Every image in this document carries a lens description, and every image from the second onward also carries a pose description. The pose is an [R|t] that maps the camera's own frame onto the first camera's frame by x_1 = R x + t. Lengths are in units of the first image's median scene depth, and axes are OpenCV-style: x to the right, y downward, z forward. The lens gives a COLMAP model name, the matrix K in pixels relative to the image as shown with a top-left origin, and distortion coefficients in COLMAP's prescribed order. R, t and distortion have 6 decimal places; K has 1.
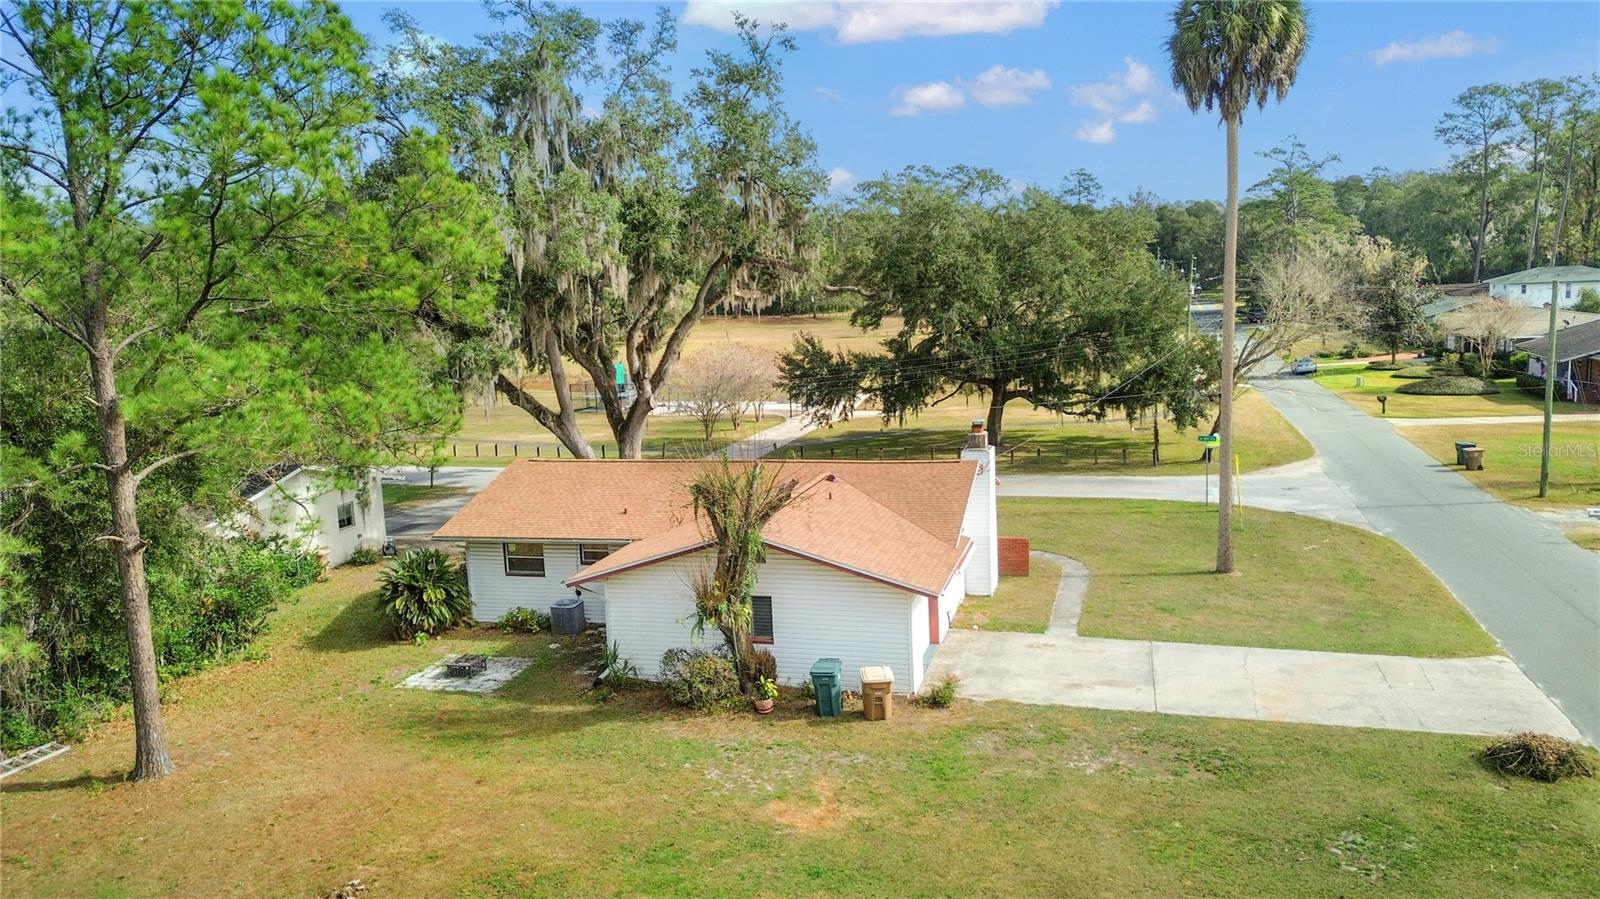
lens RADIAL K [[1128.6, 0, 801.6], [0, 1128.6, 444.8], [0, 0, 1]] dist [0.072763, -0.068976]
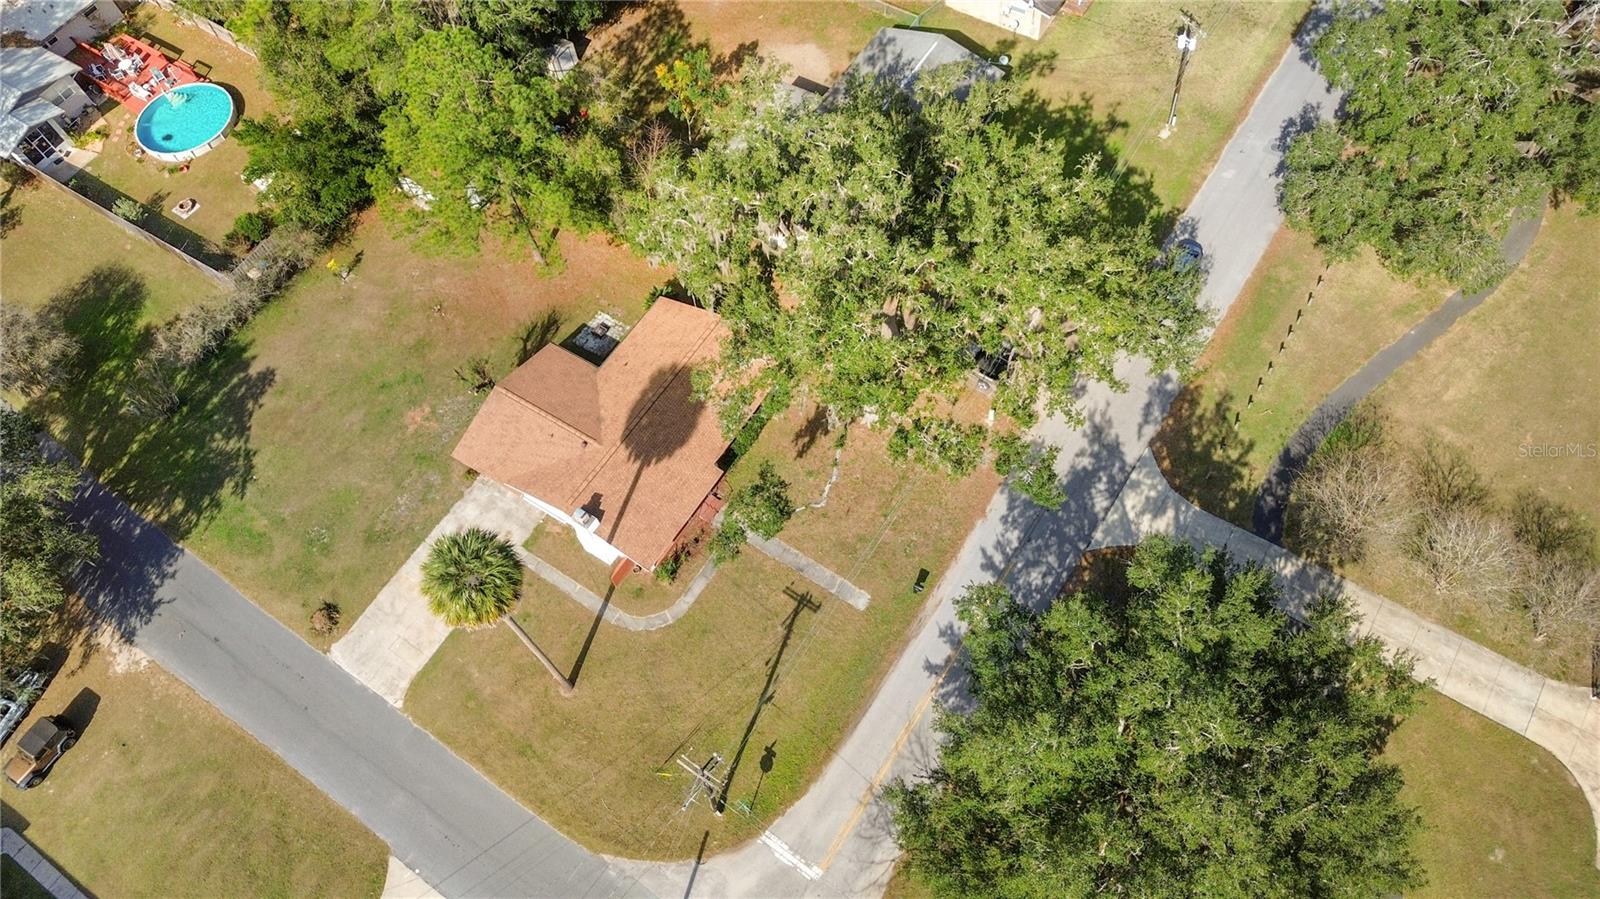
lens RADIAL K [[1128.6, 0, 801.6], [0, 1128.6, 444.8], [0, 0, 1]] dist [0.072763, -0.068976]
pose [[-0.291460, 0.863850, -0.410870, 0.806163], [-0.051544, 0.414712, 0.908492, -1.970448], [0.955193, 0.285967, -0.076345, 1.673770]]
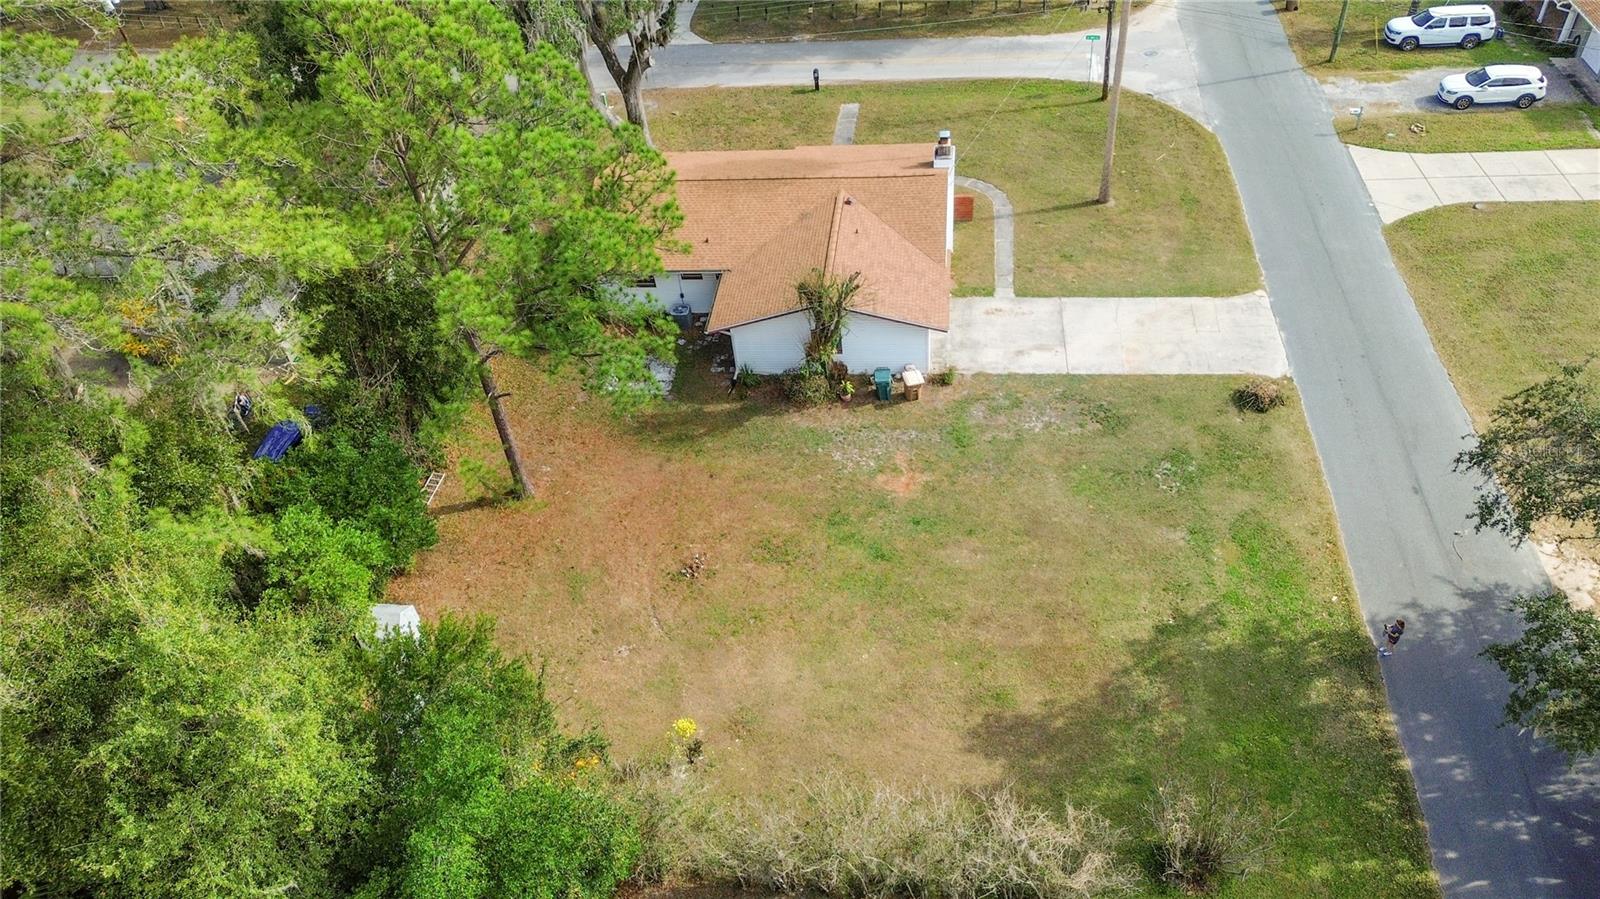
lens RADIAL K [[1101.8, 0, 790.5], [0, 1101.8, 471.6], [0, 0, 1]] dist [0.060450, -0.064924]
pose [[0.985935, -0.143780, 0.085201, -0.236544], [0.069112, 0.814912, 0.575450, -0.553664], [-0.152170, -0.561468, 0.813387, -0.349458]]
